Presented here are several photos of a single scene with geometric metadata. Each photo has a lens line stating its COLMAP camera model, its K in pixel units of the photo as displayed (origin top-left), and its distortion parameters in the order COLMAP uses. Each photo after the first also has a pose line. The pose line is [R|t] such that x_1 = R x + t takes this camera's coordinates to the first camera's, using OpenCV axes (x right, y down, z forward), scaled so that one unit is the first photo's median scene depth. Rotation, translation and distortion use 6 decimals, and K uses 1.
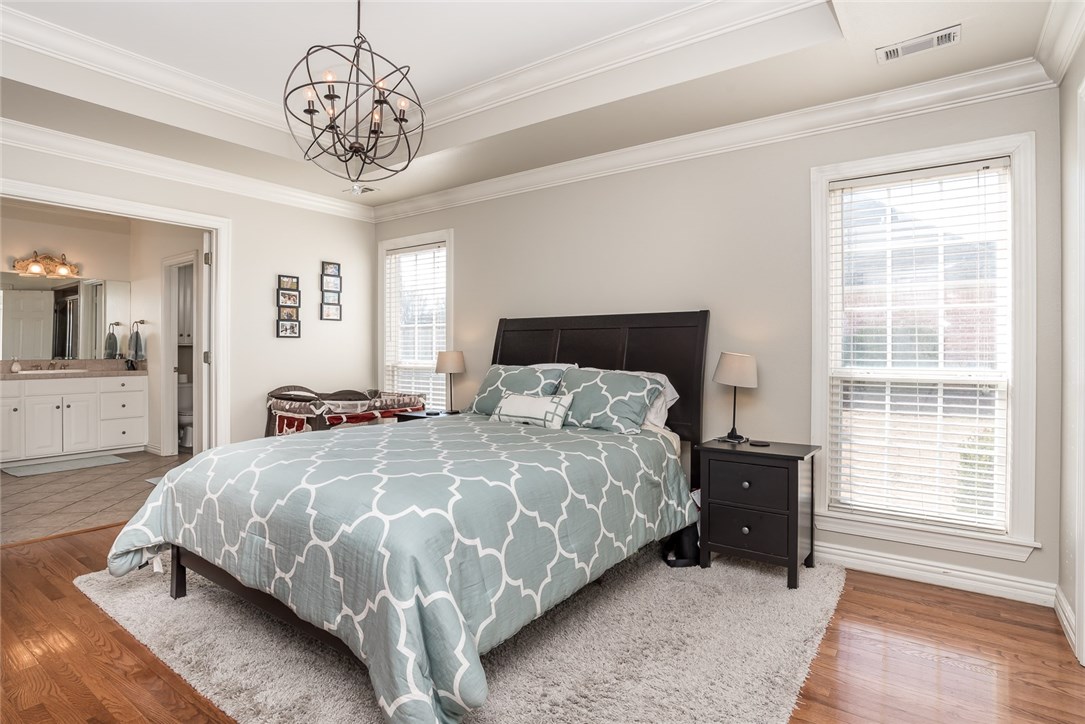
lens RADIAL K [[564.5, 0, 539.6], [0, 564.5, 358.8], [0, 0, 1]] dist [-0.028779, 0.000868]
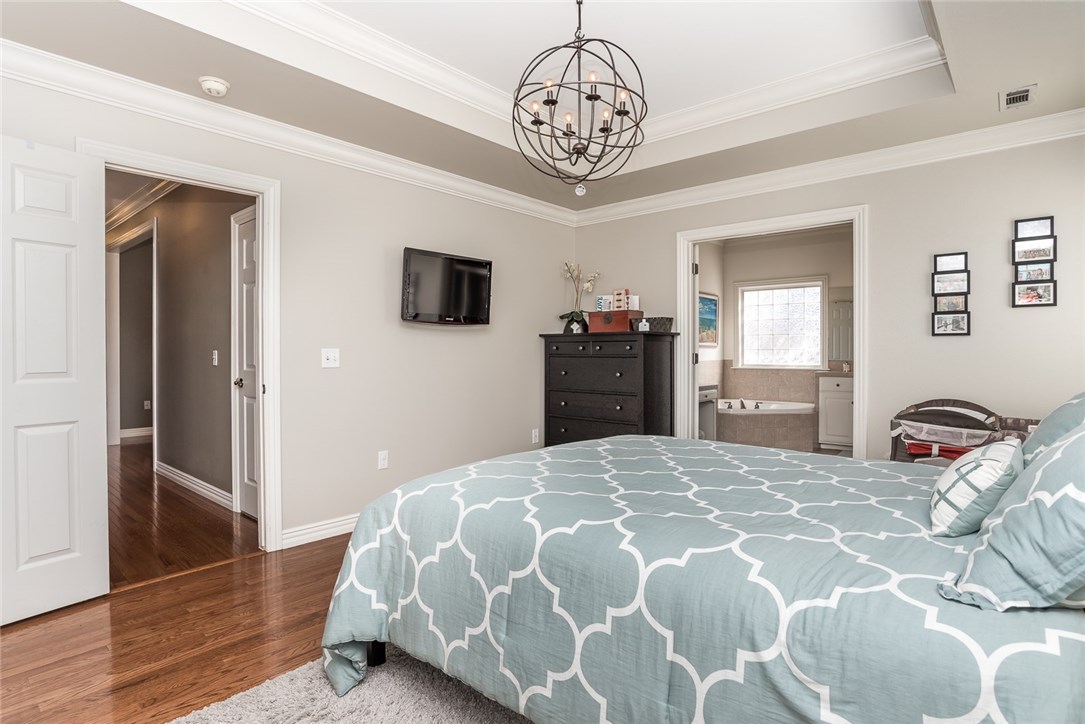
lens RADIAL K [[564.5, 0, 539.6], [0, 564.5, 358.8], [0, 0, 1]] dist [-0.028779, 0.000868]
pose [[-0.088110, 0.006920, -0.996087, 0.348755], [-0.013714, 0.999873, 0.008159, -0.005111], [0.996016, 0.014379, -0.088004, 0.524538]]
